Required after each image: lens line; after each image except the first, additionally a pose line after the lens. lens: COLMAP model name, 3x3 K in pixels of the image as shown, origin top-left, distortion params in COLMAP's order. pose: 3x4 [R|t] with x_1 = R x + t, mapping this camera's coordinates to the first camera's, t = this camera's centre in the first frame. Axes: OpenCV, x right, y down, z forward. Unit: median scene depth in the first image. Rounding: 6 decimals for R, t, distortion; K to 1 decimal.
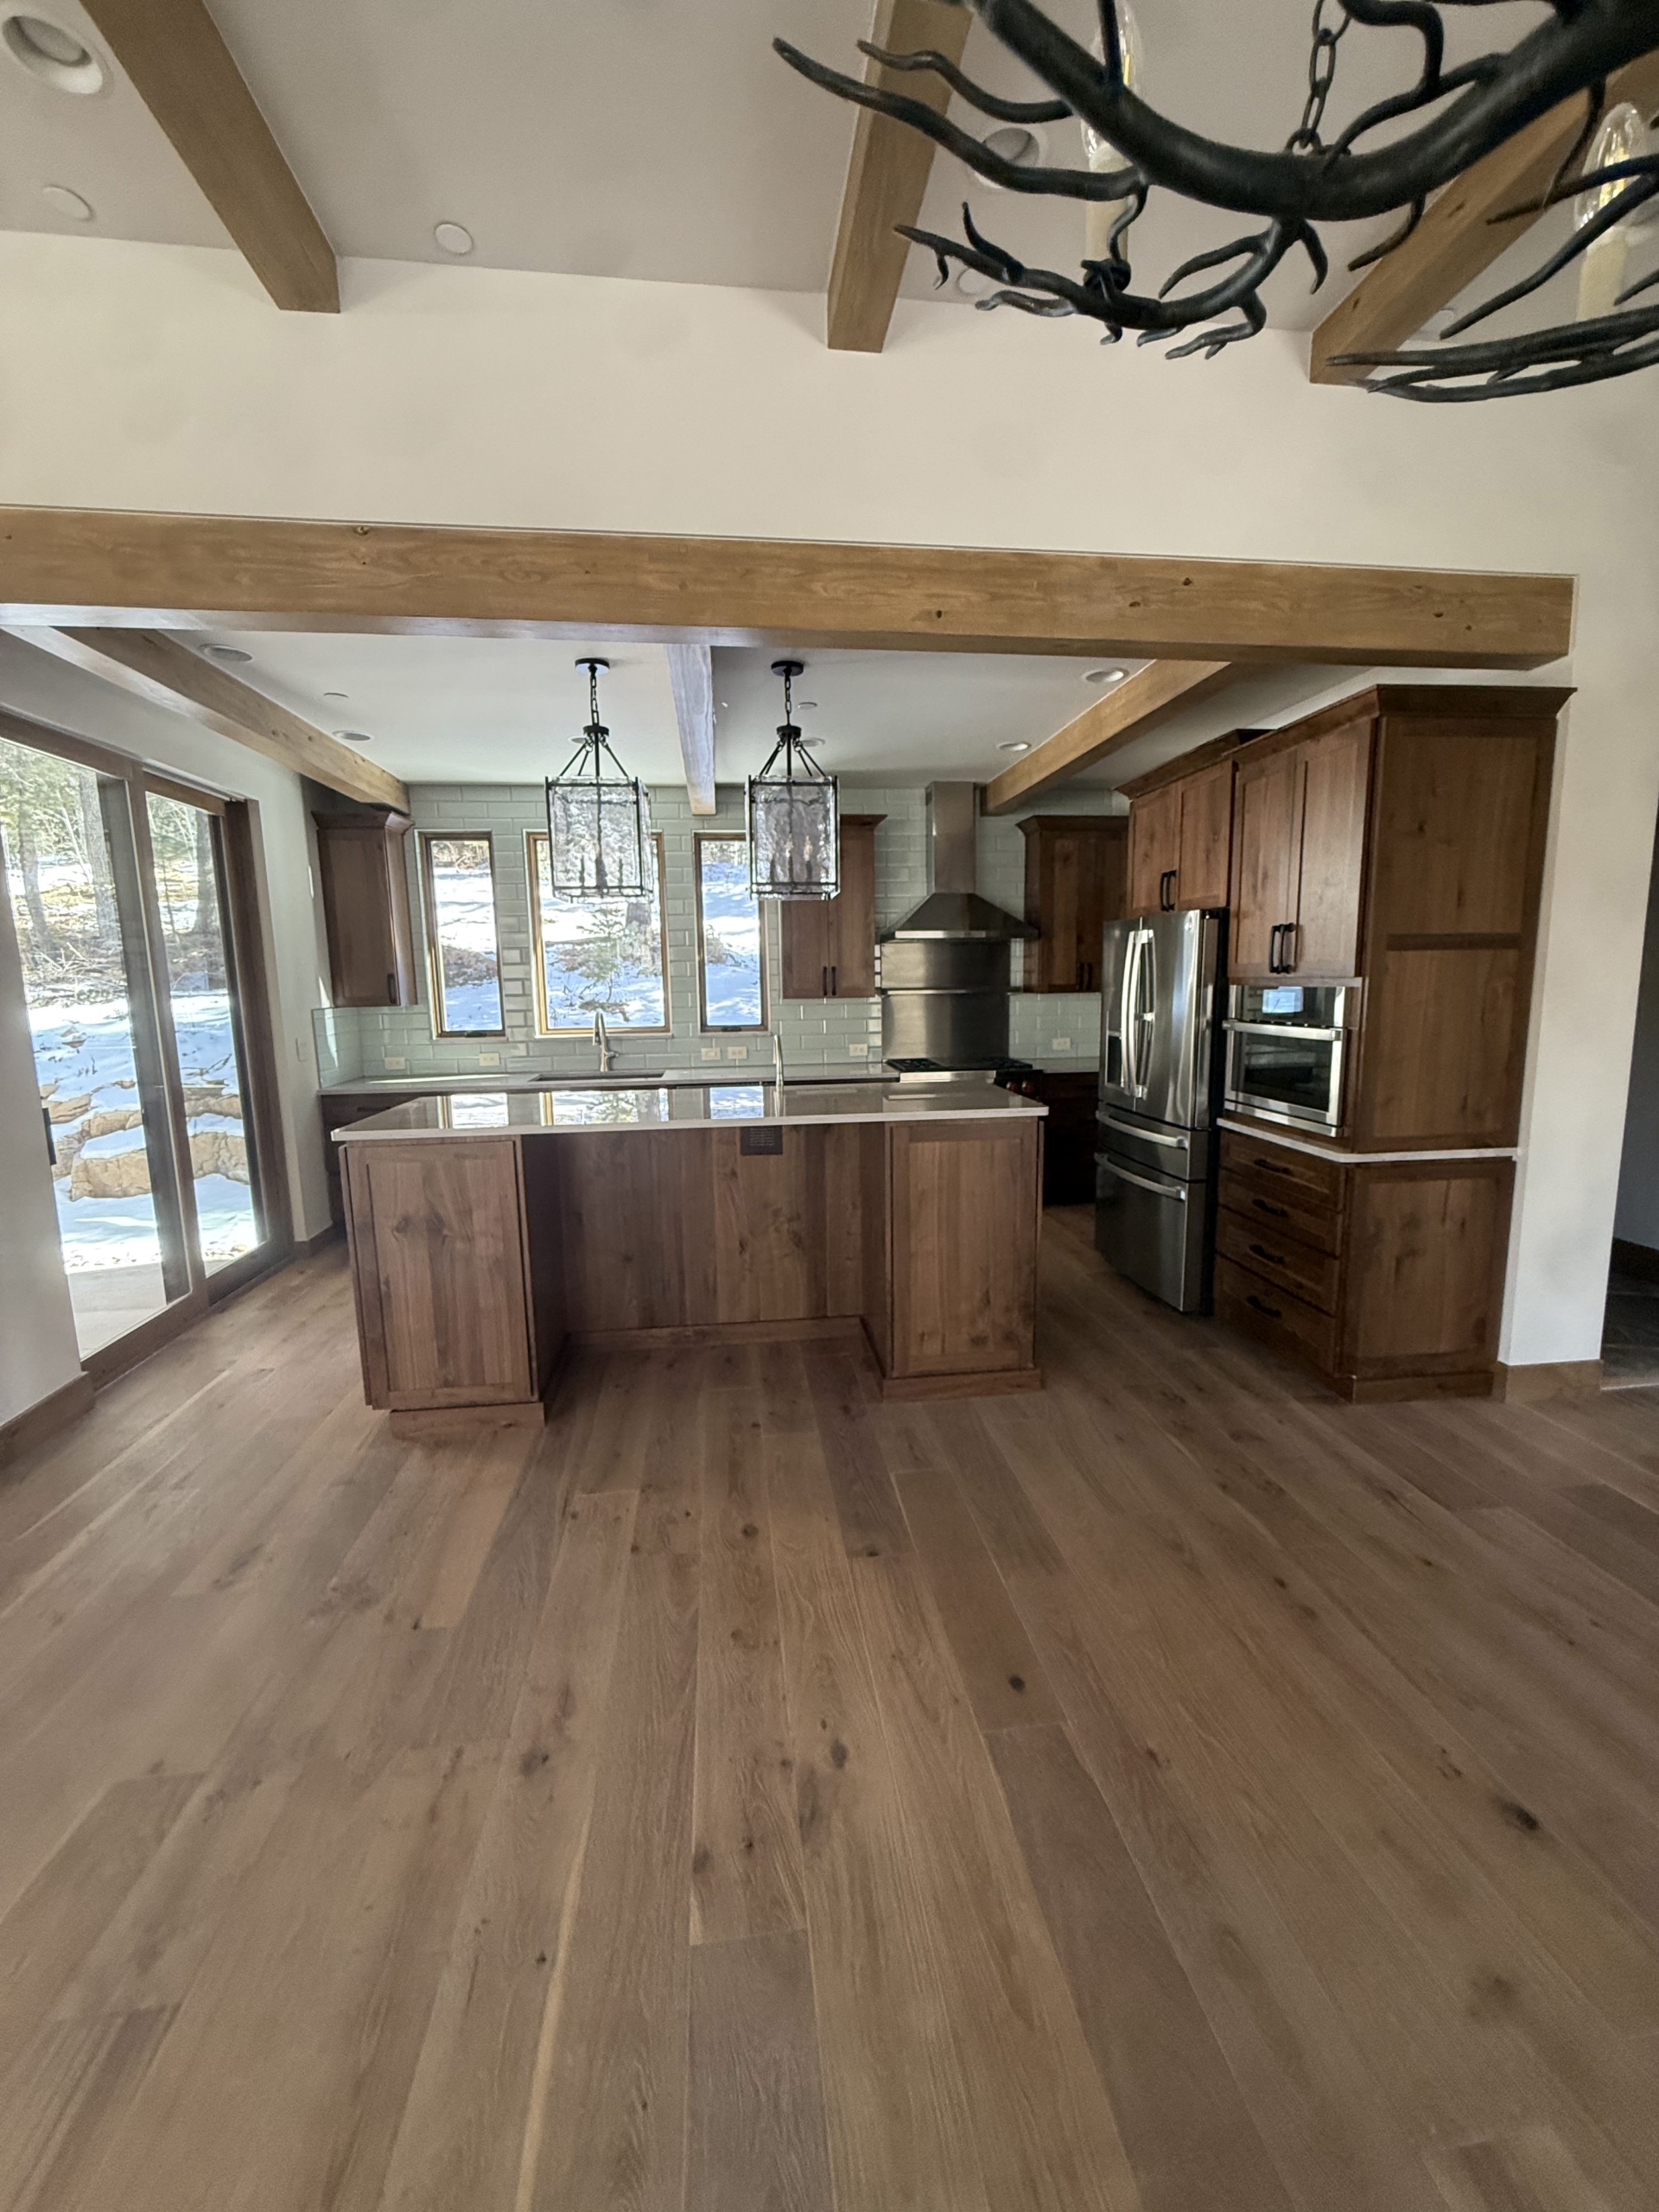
lens RADIAL K [[879.0, 0, 833.2], [0, 879.0, 1099.2], [0, 0, 1]] dist [-0.001606, 0.001017]
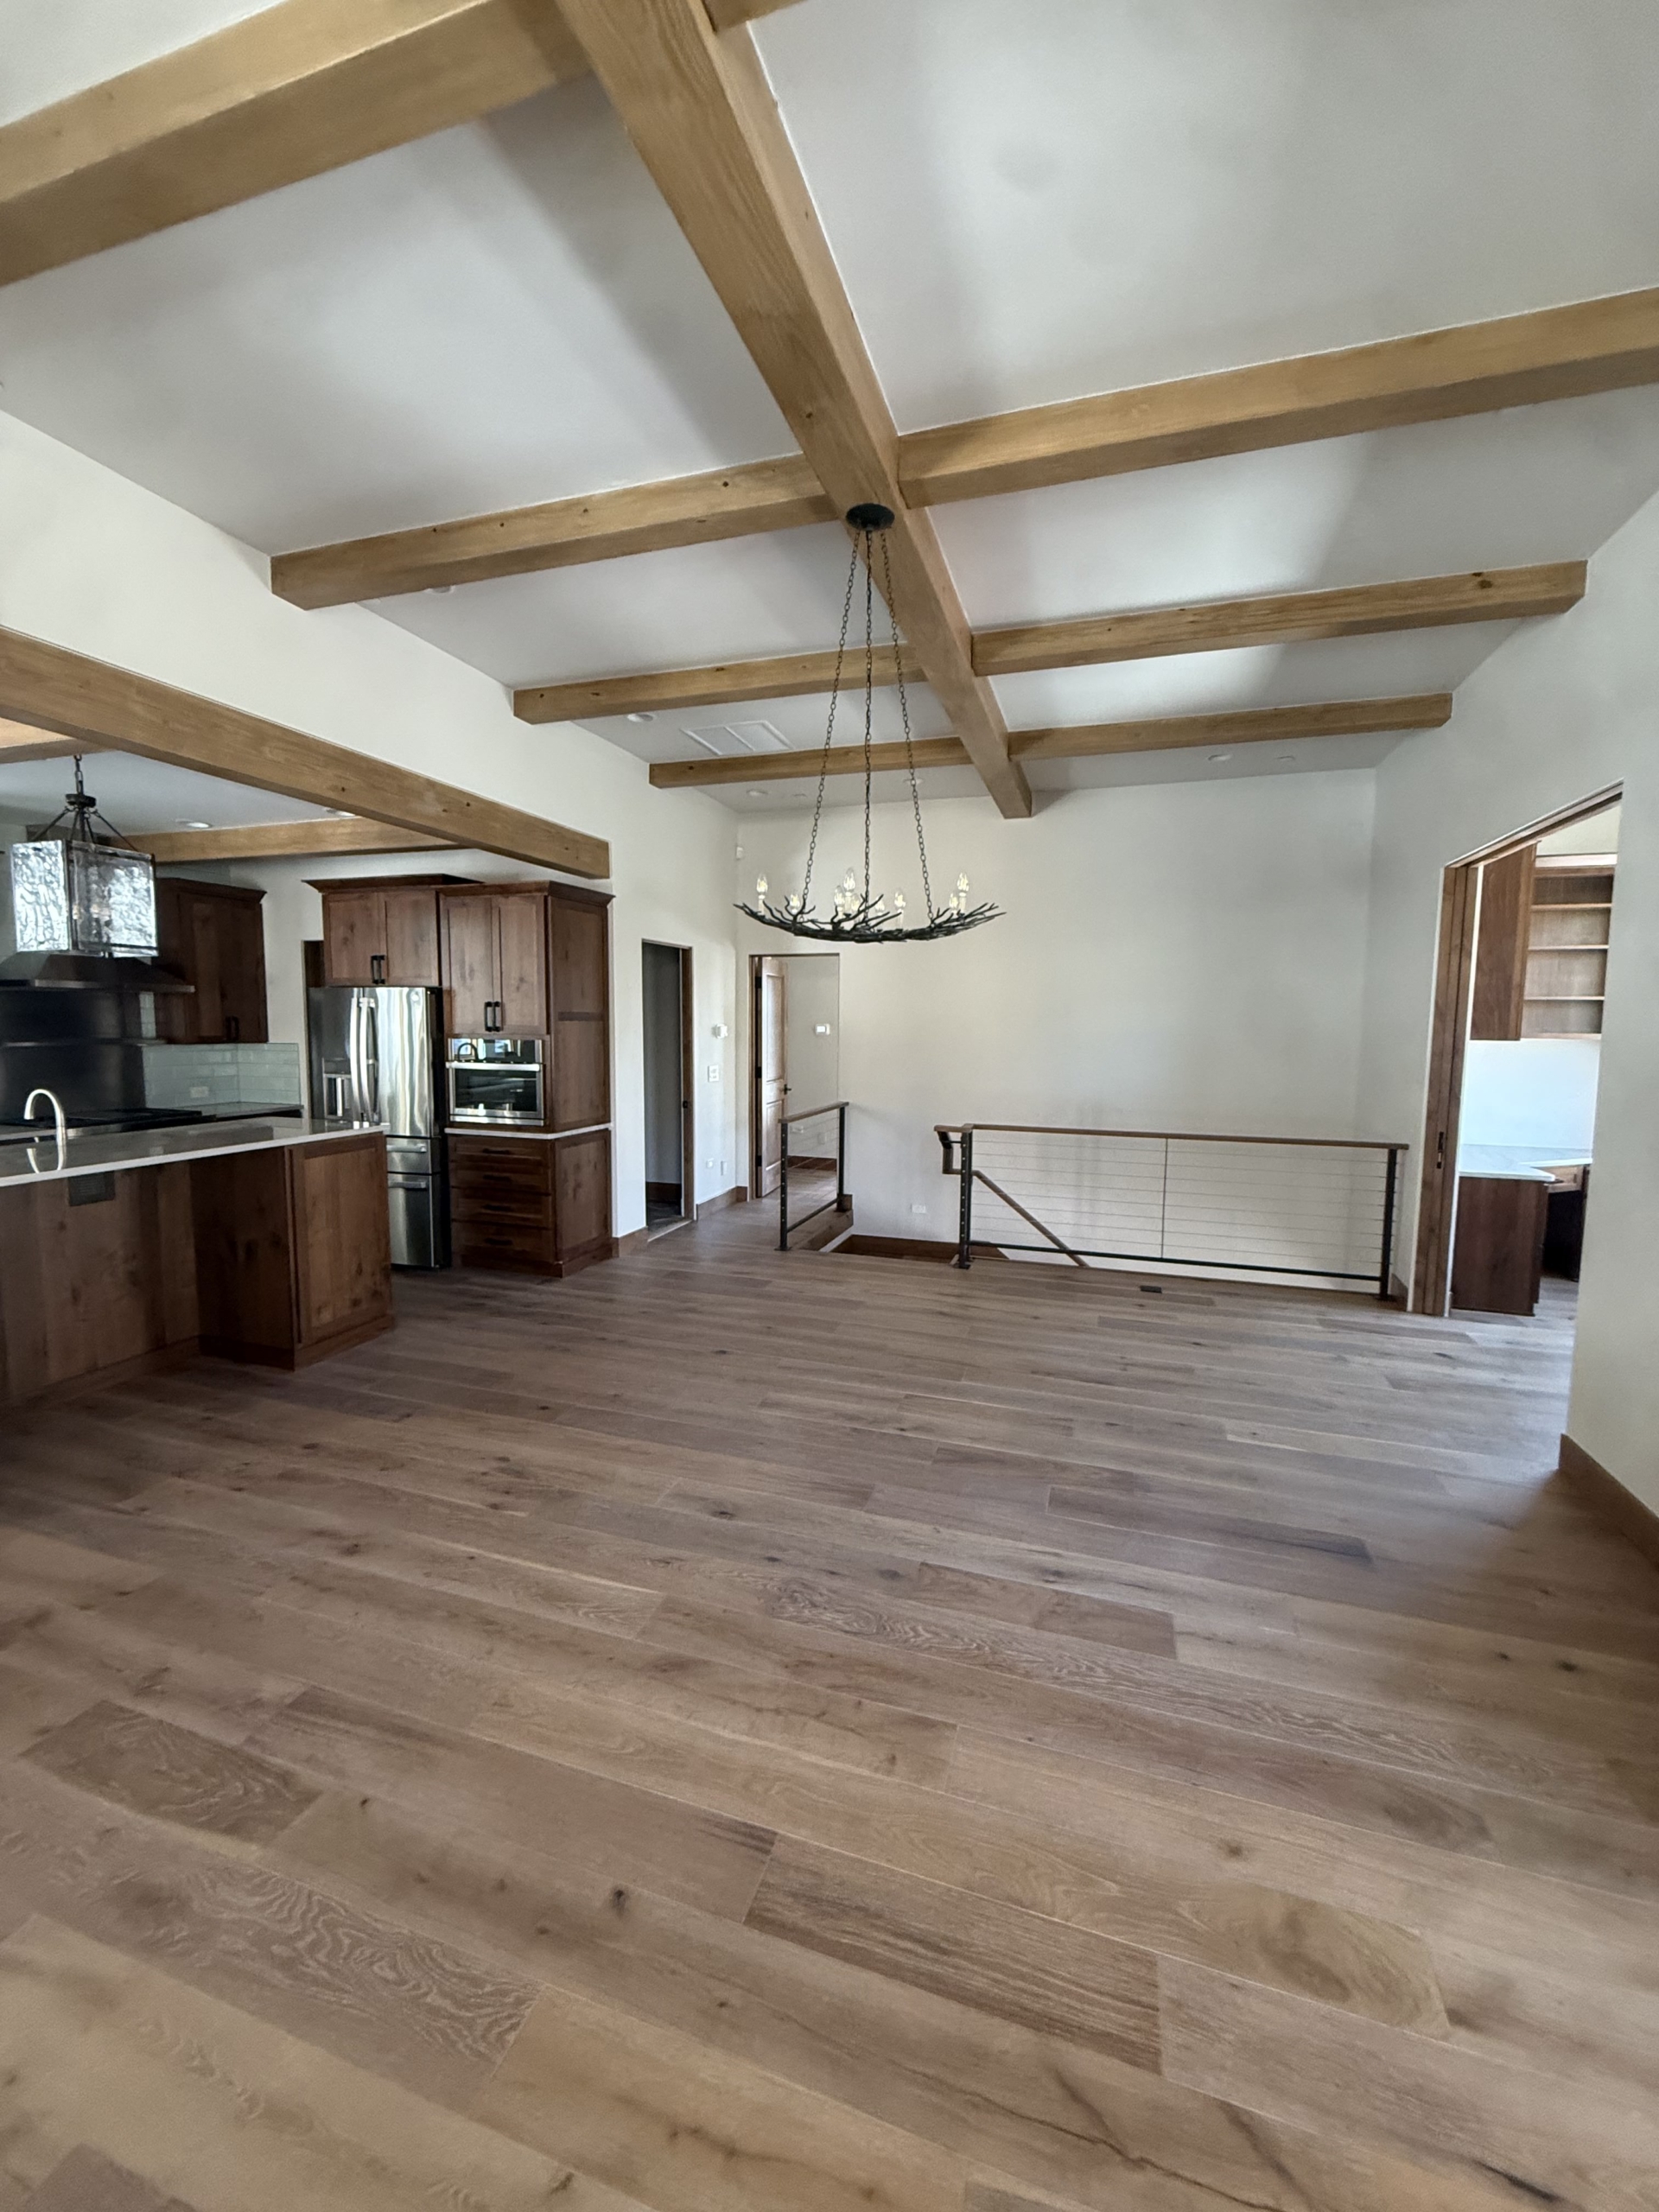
lens RADIAL K [[879.0, 0, 827.7], [0, 879.0, 1098.7], [0, 0, 1]] dist [-0.001606, 0.001017]
pose [[0.430303, -0.060814, 0.900634, -0.731162], [0.110456, 0.993778, 0.014330, 0.026641], [-0.895901, 0.093314, 0.434343, -0.263825]]
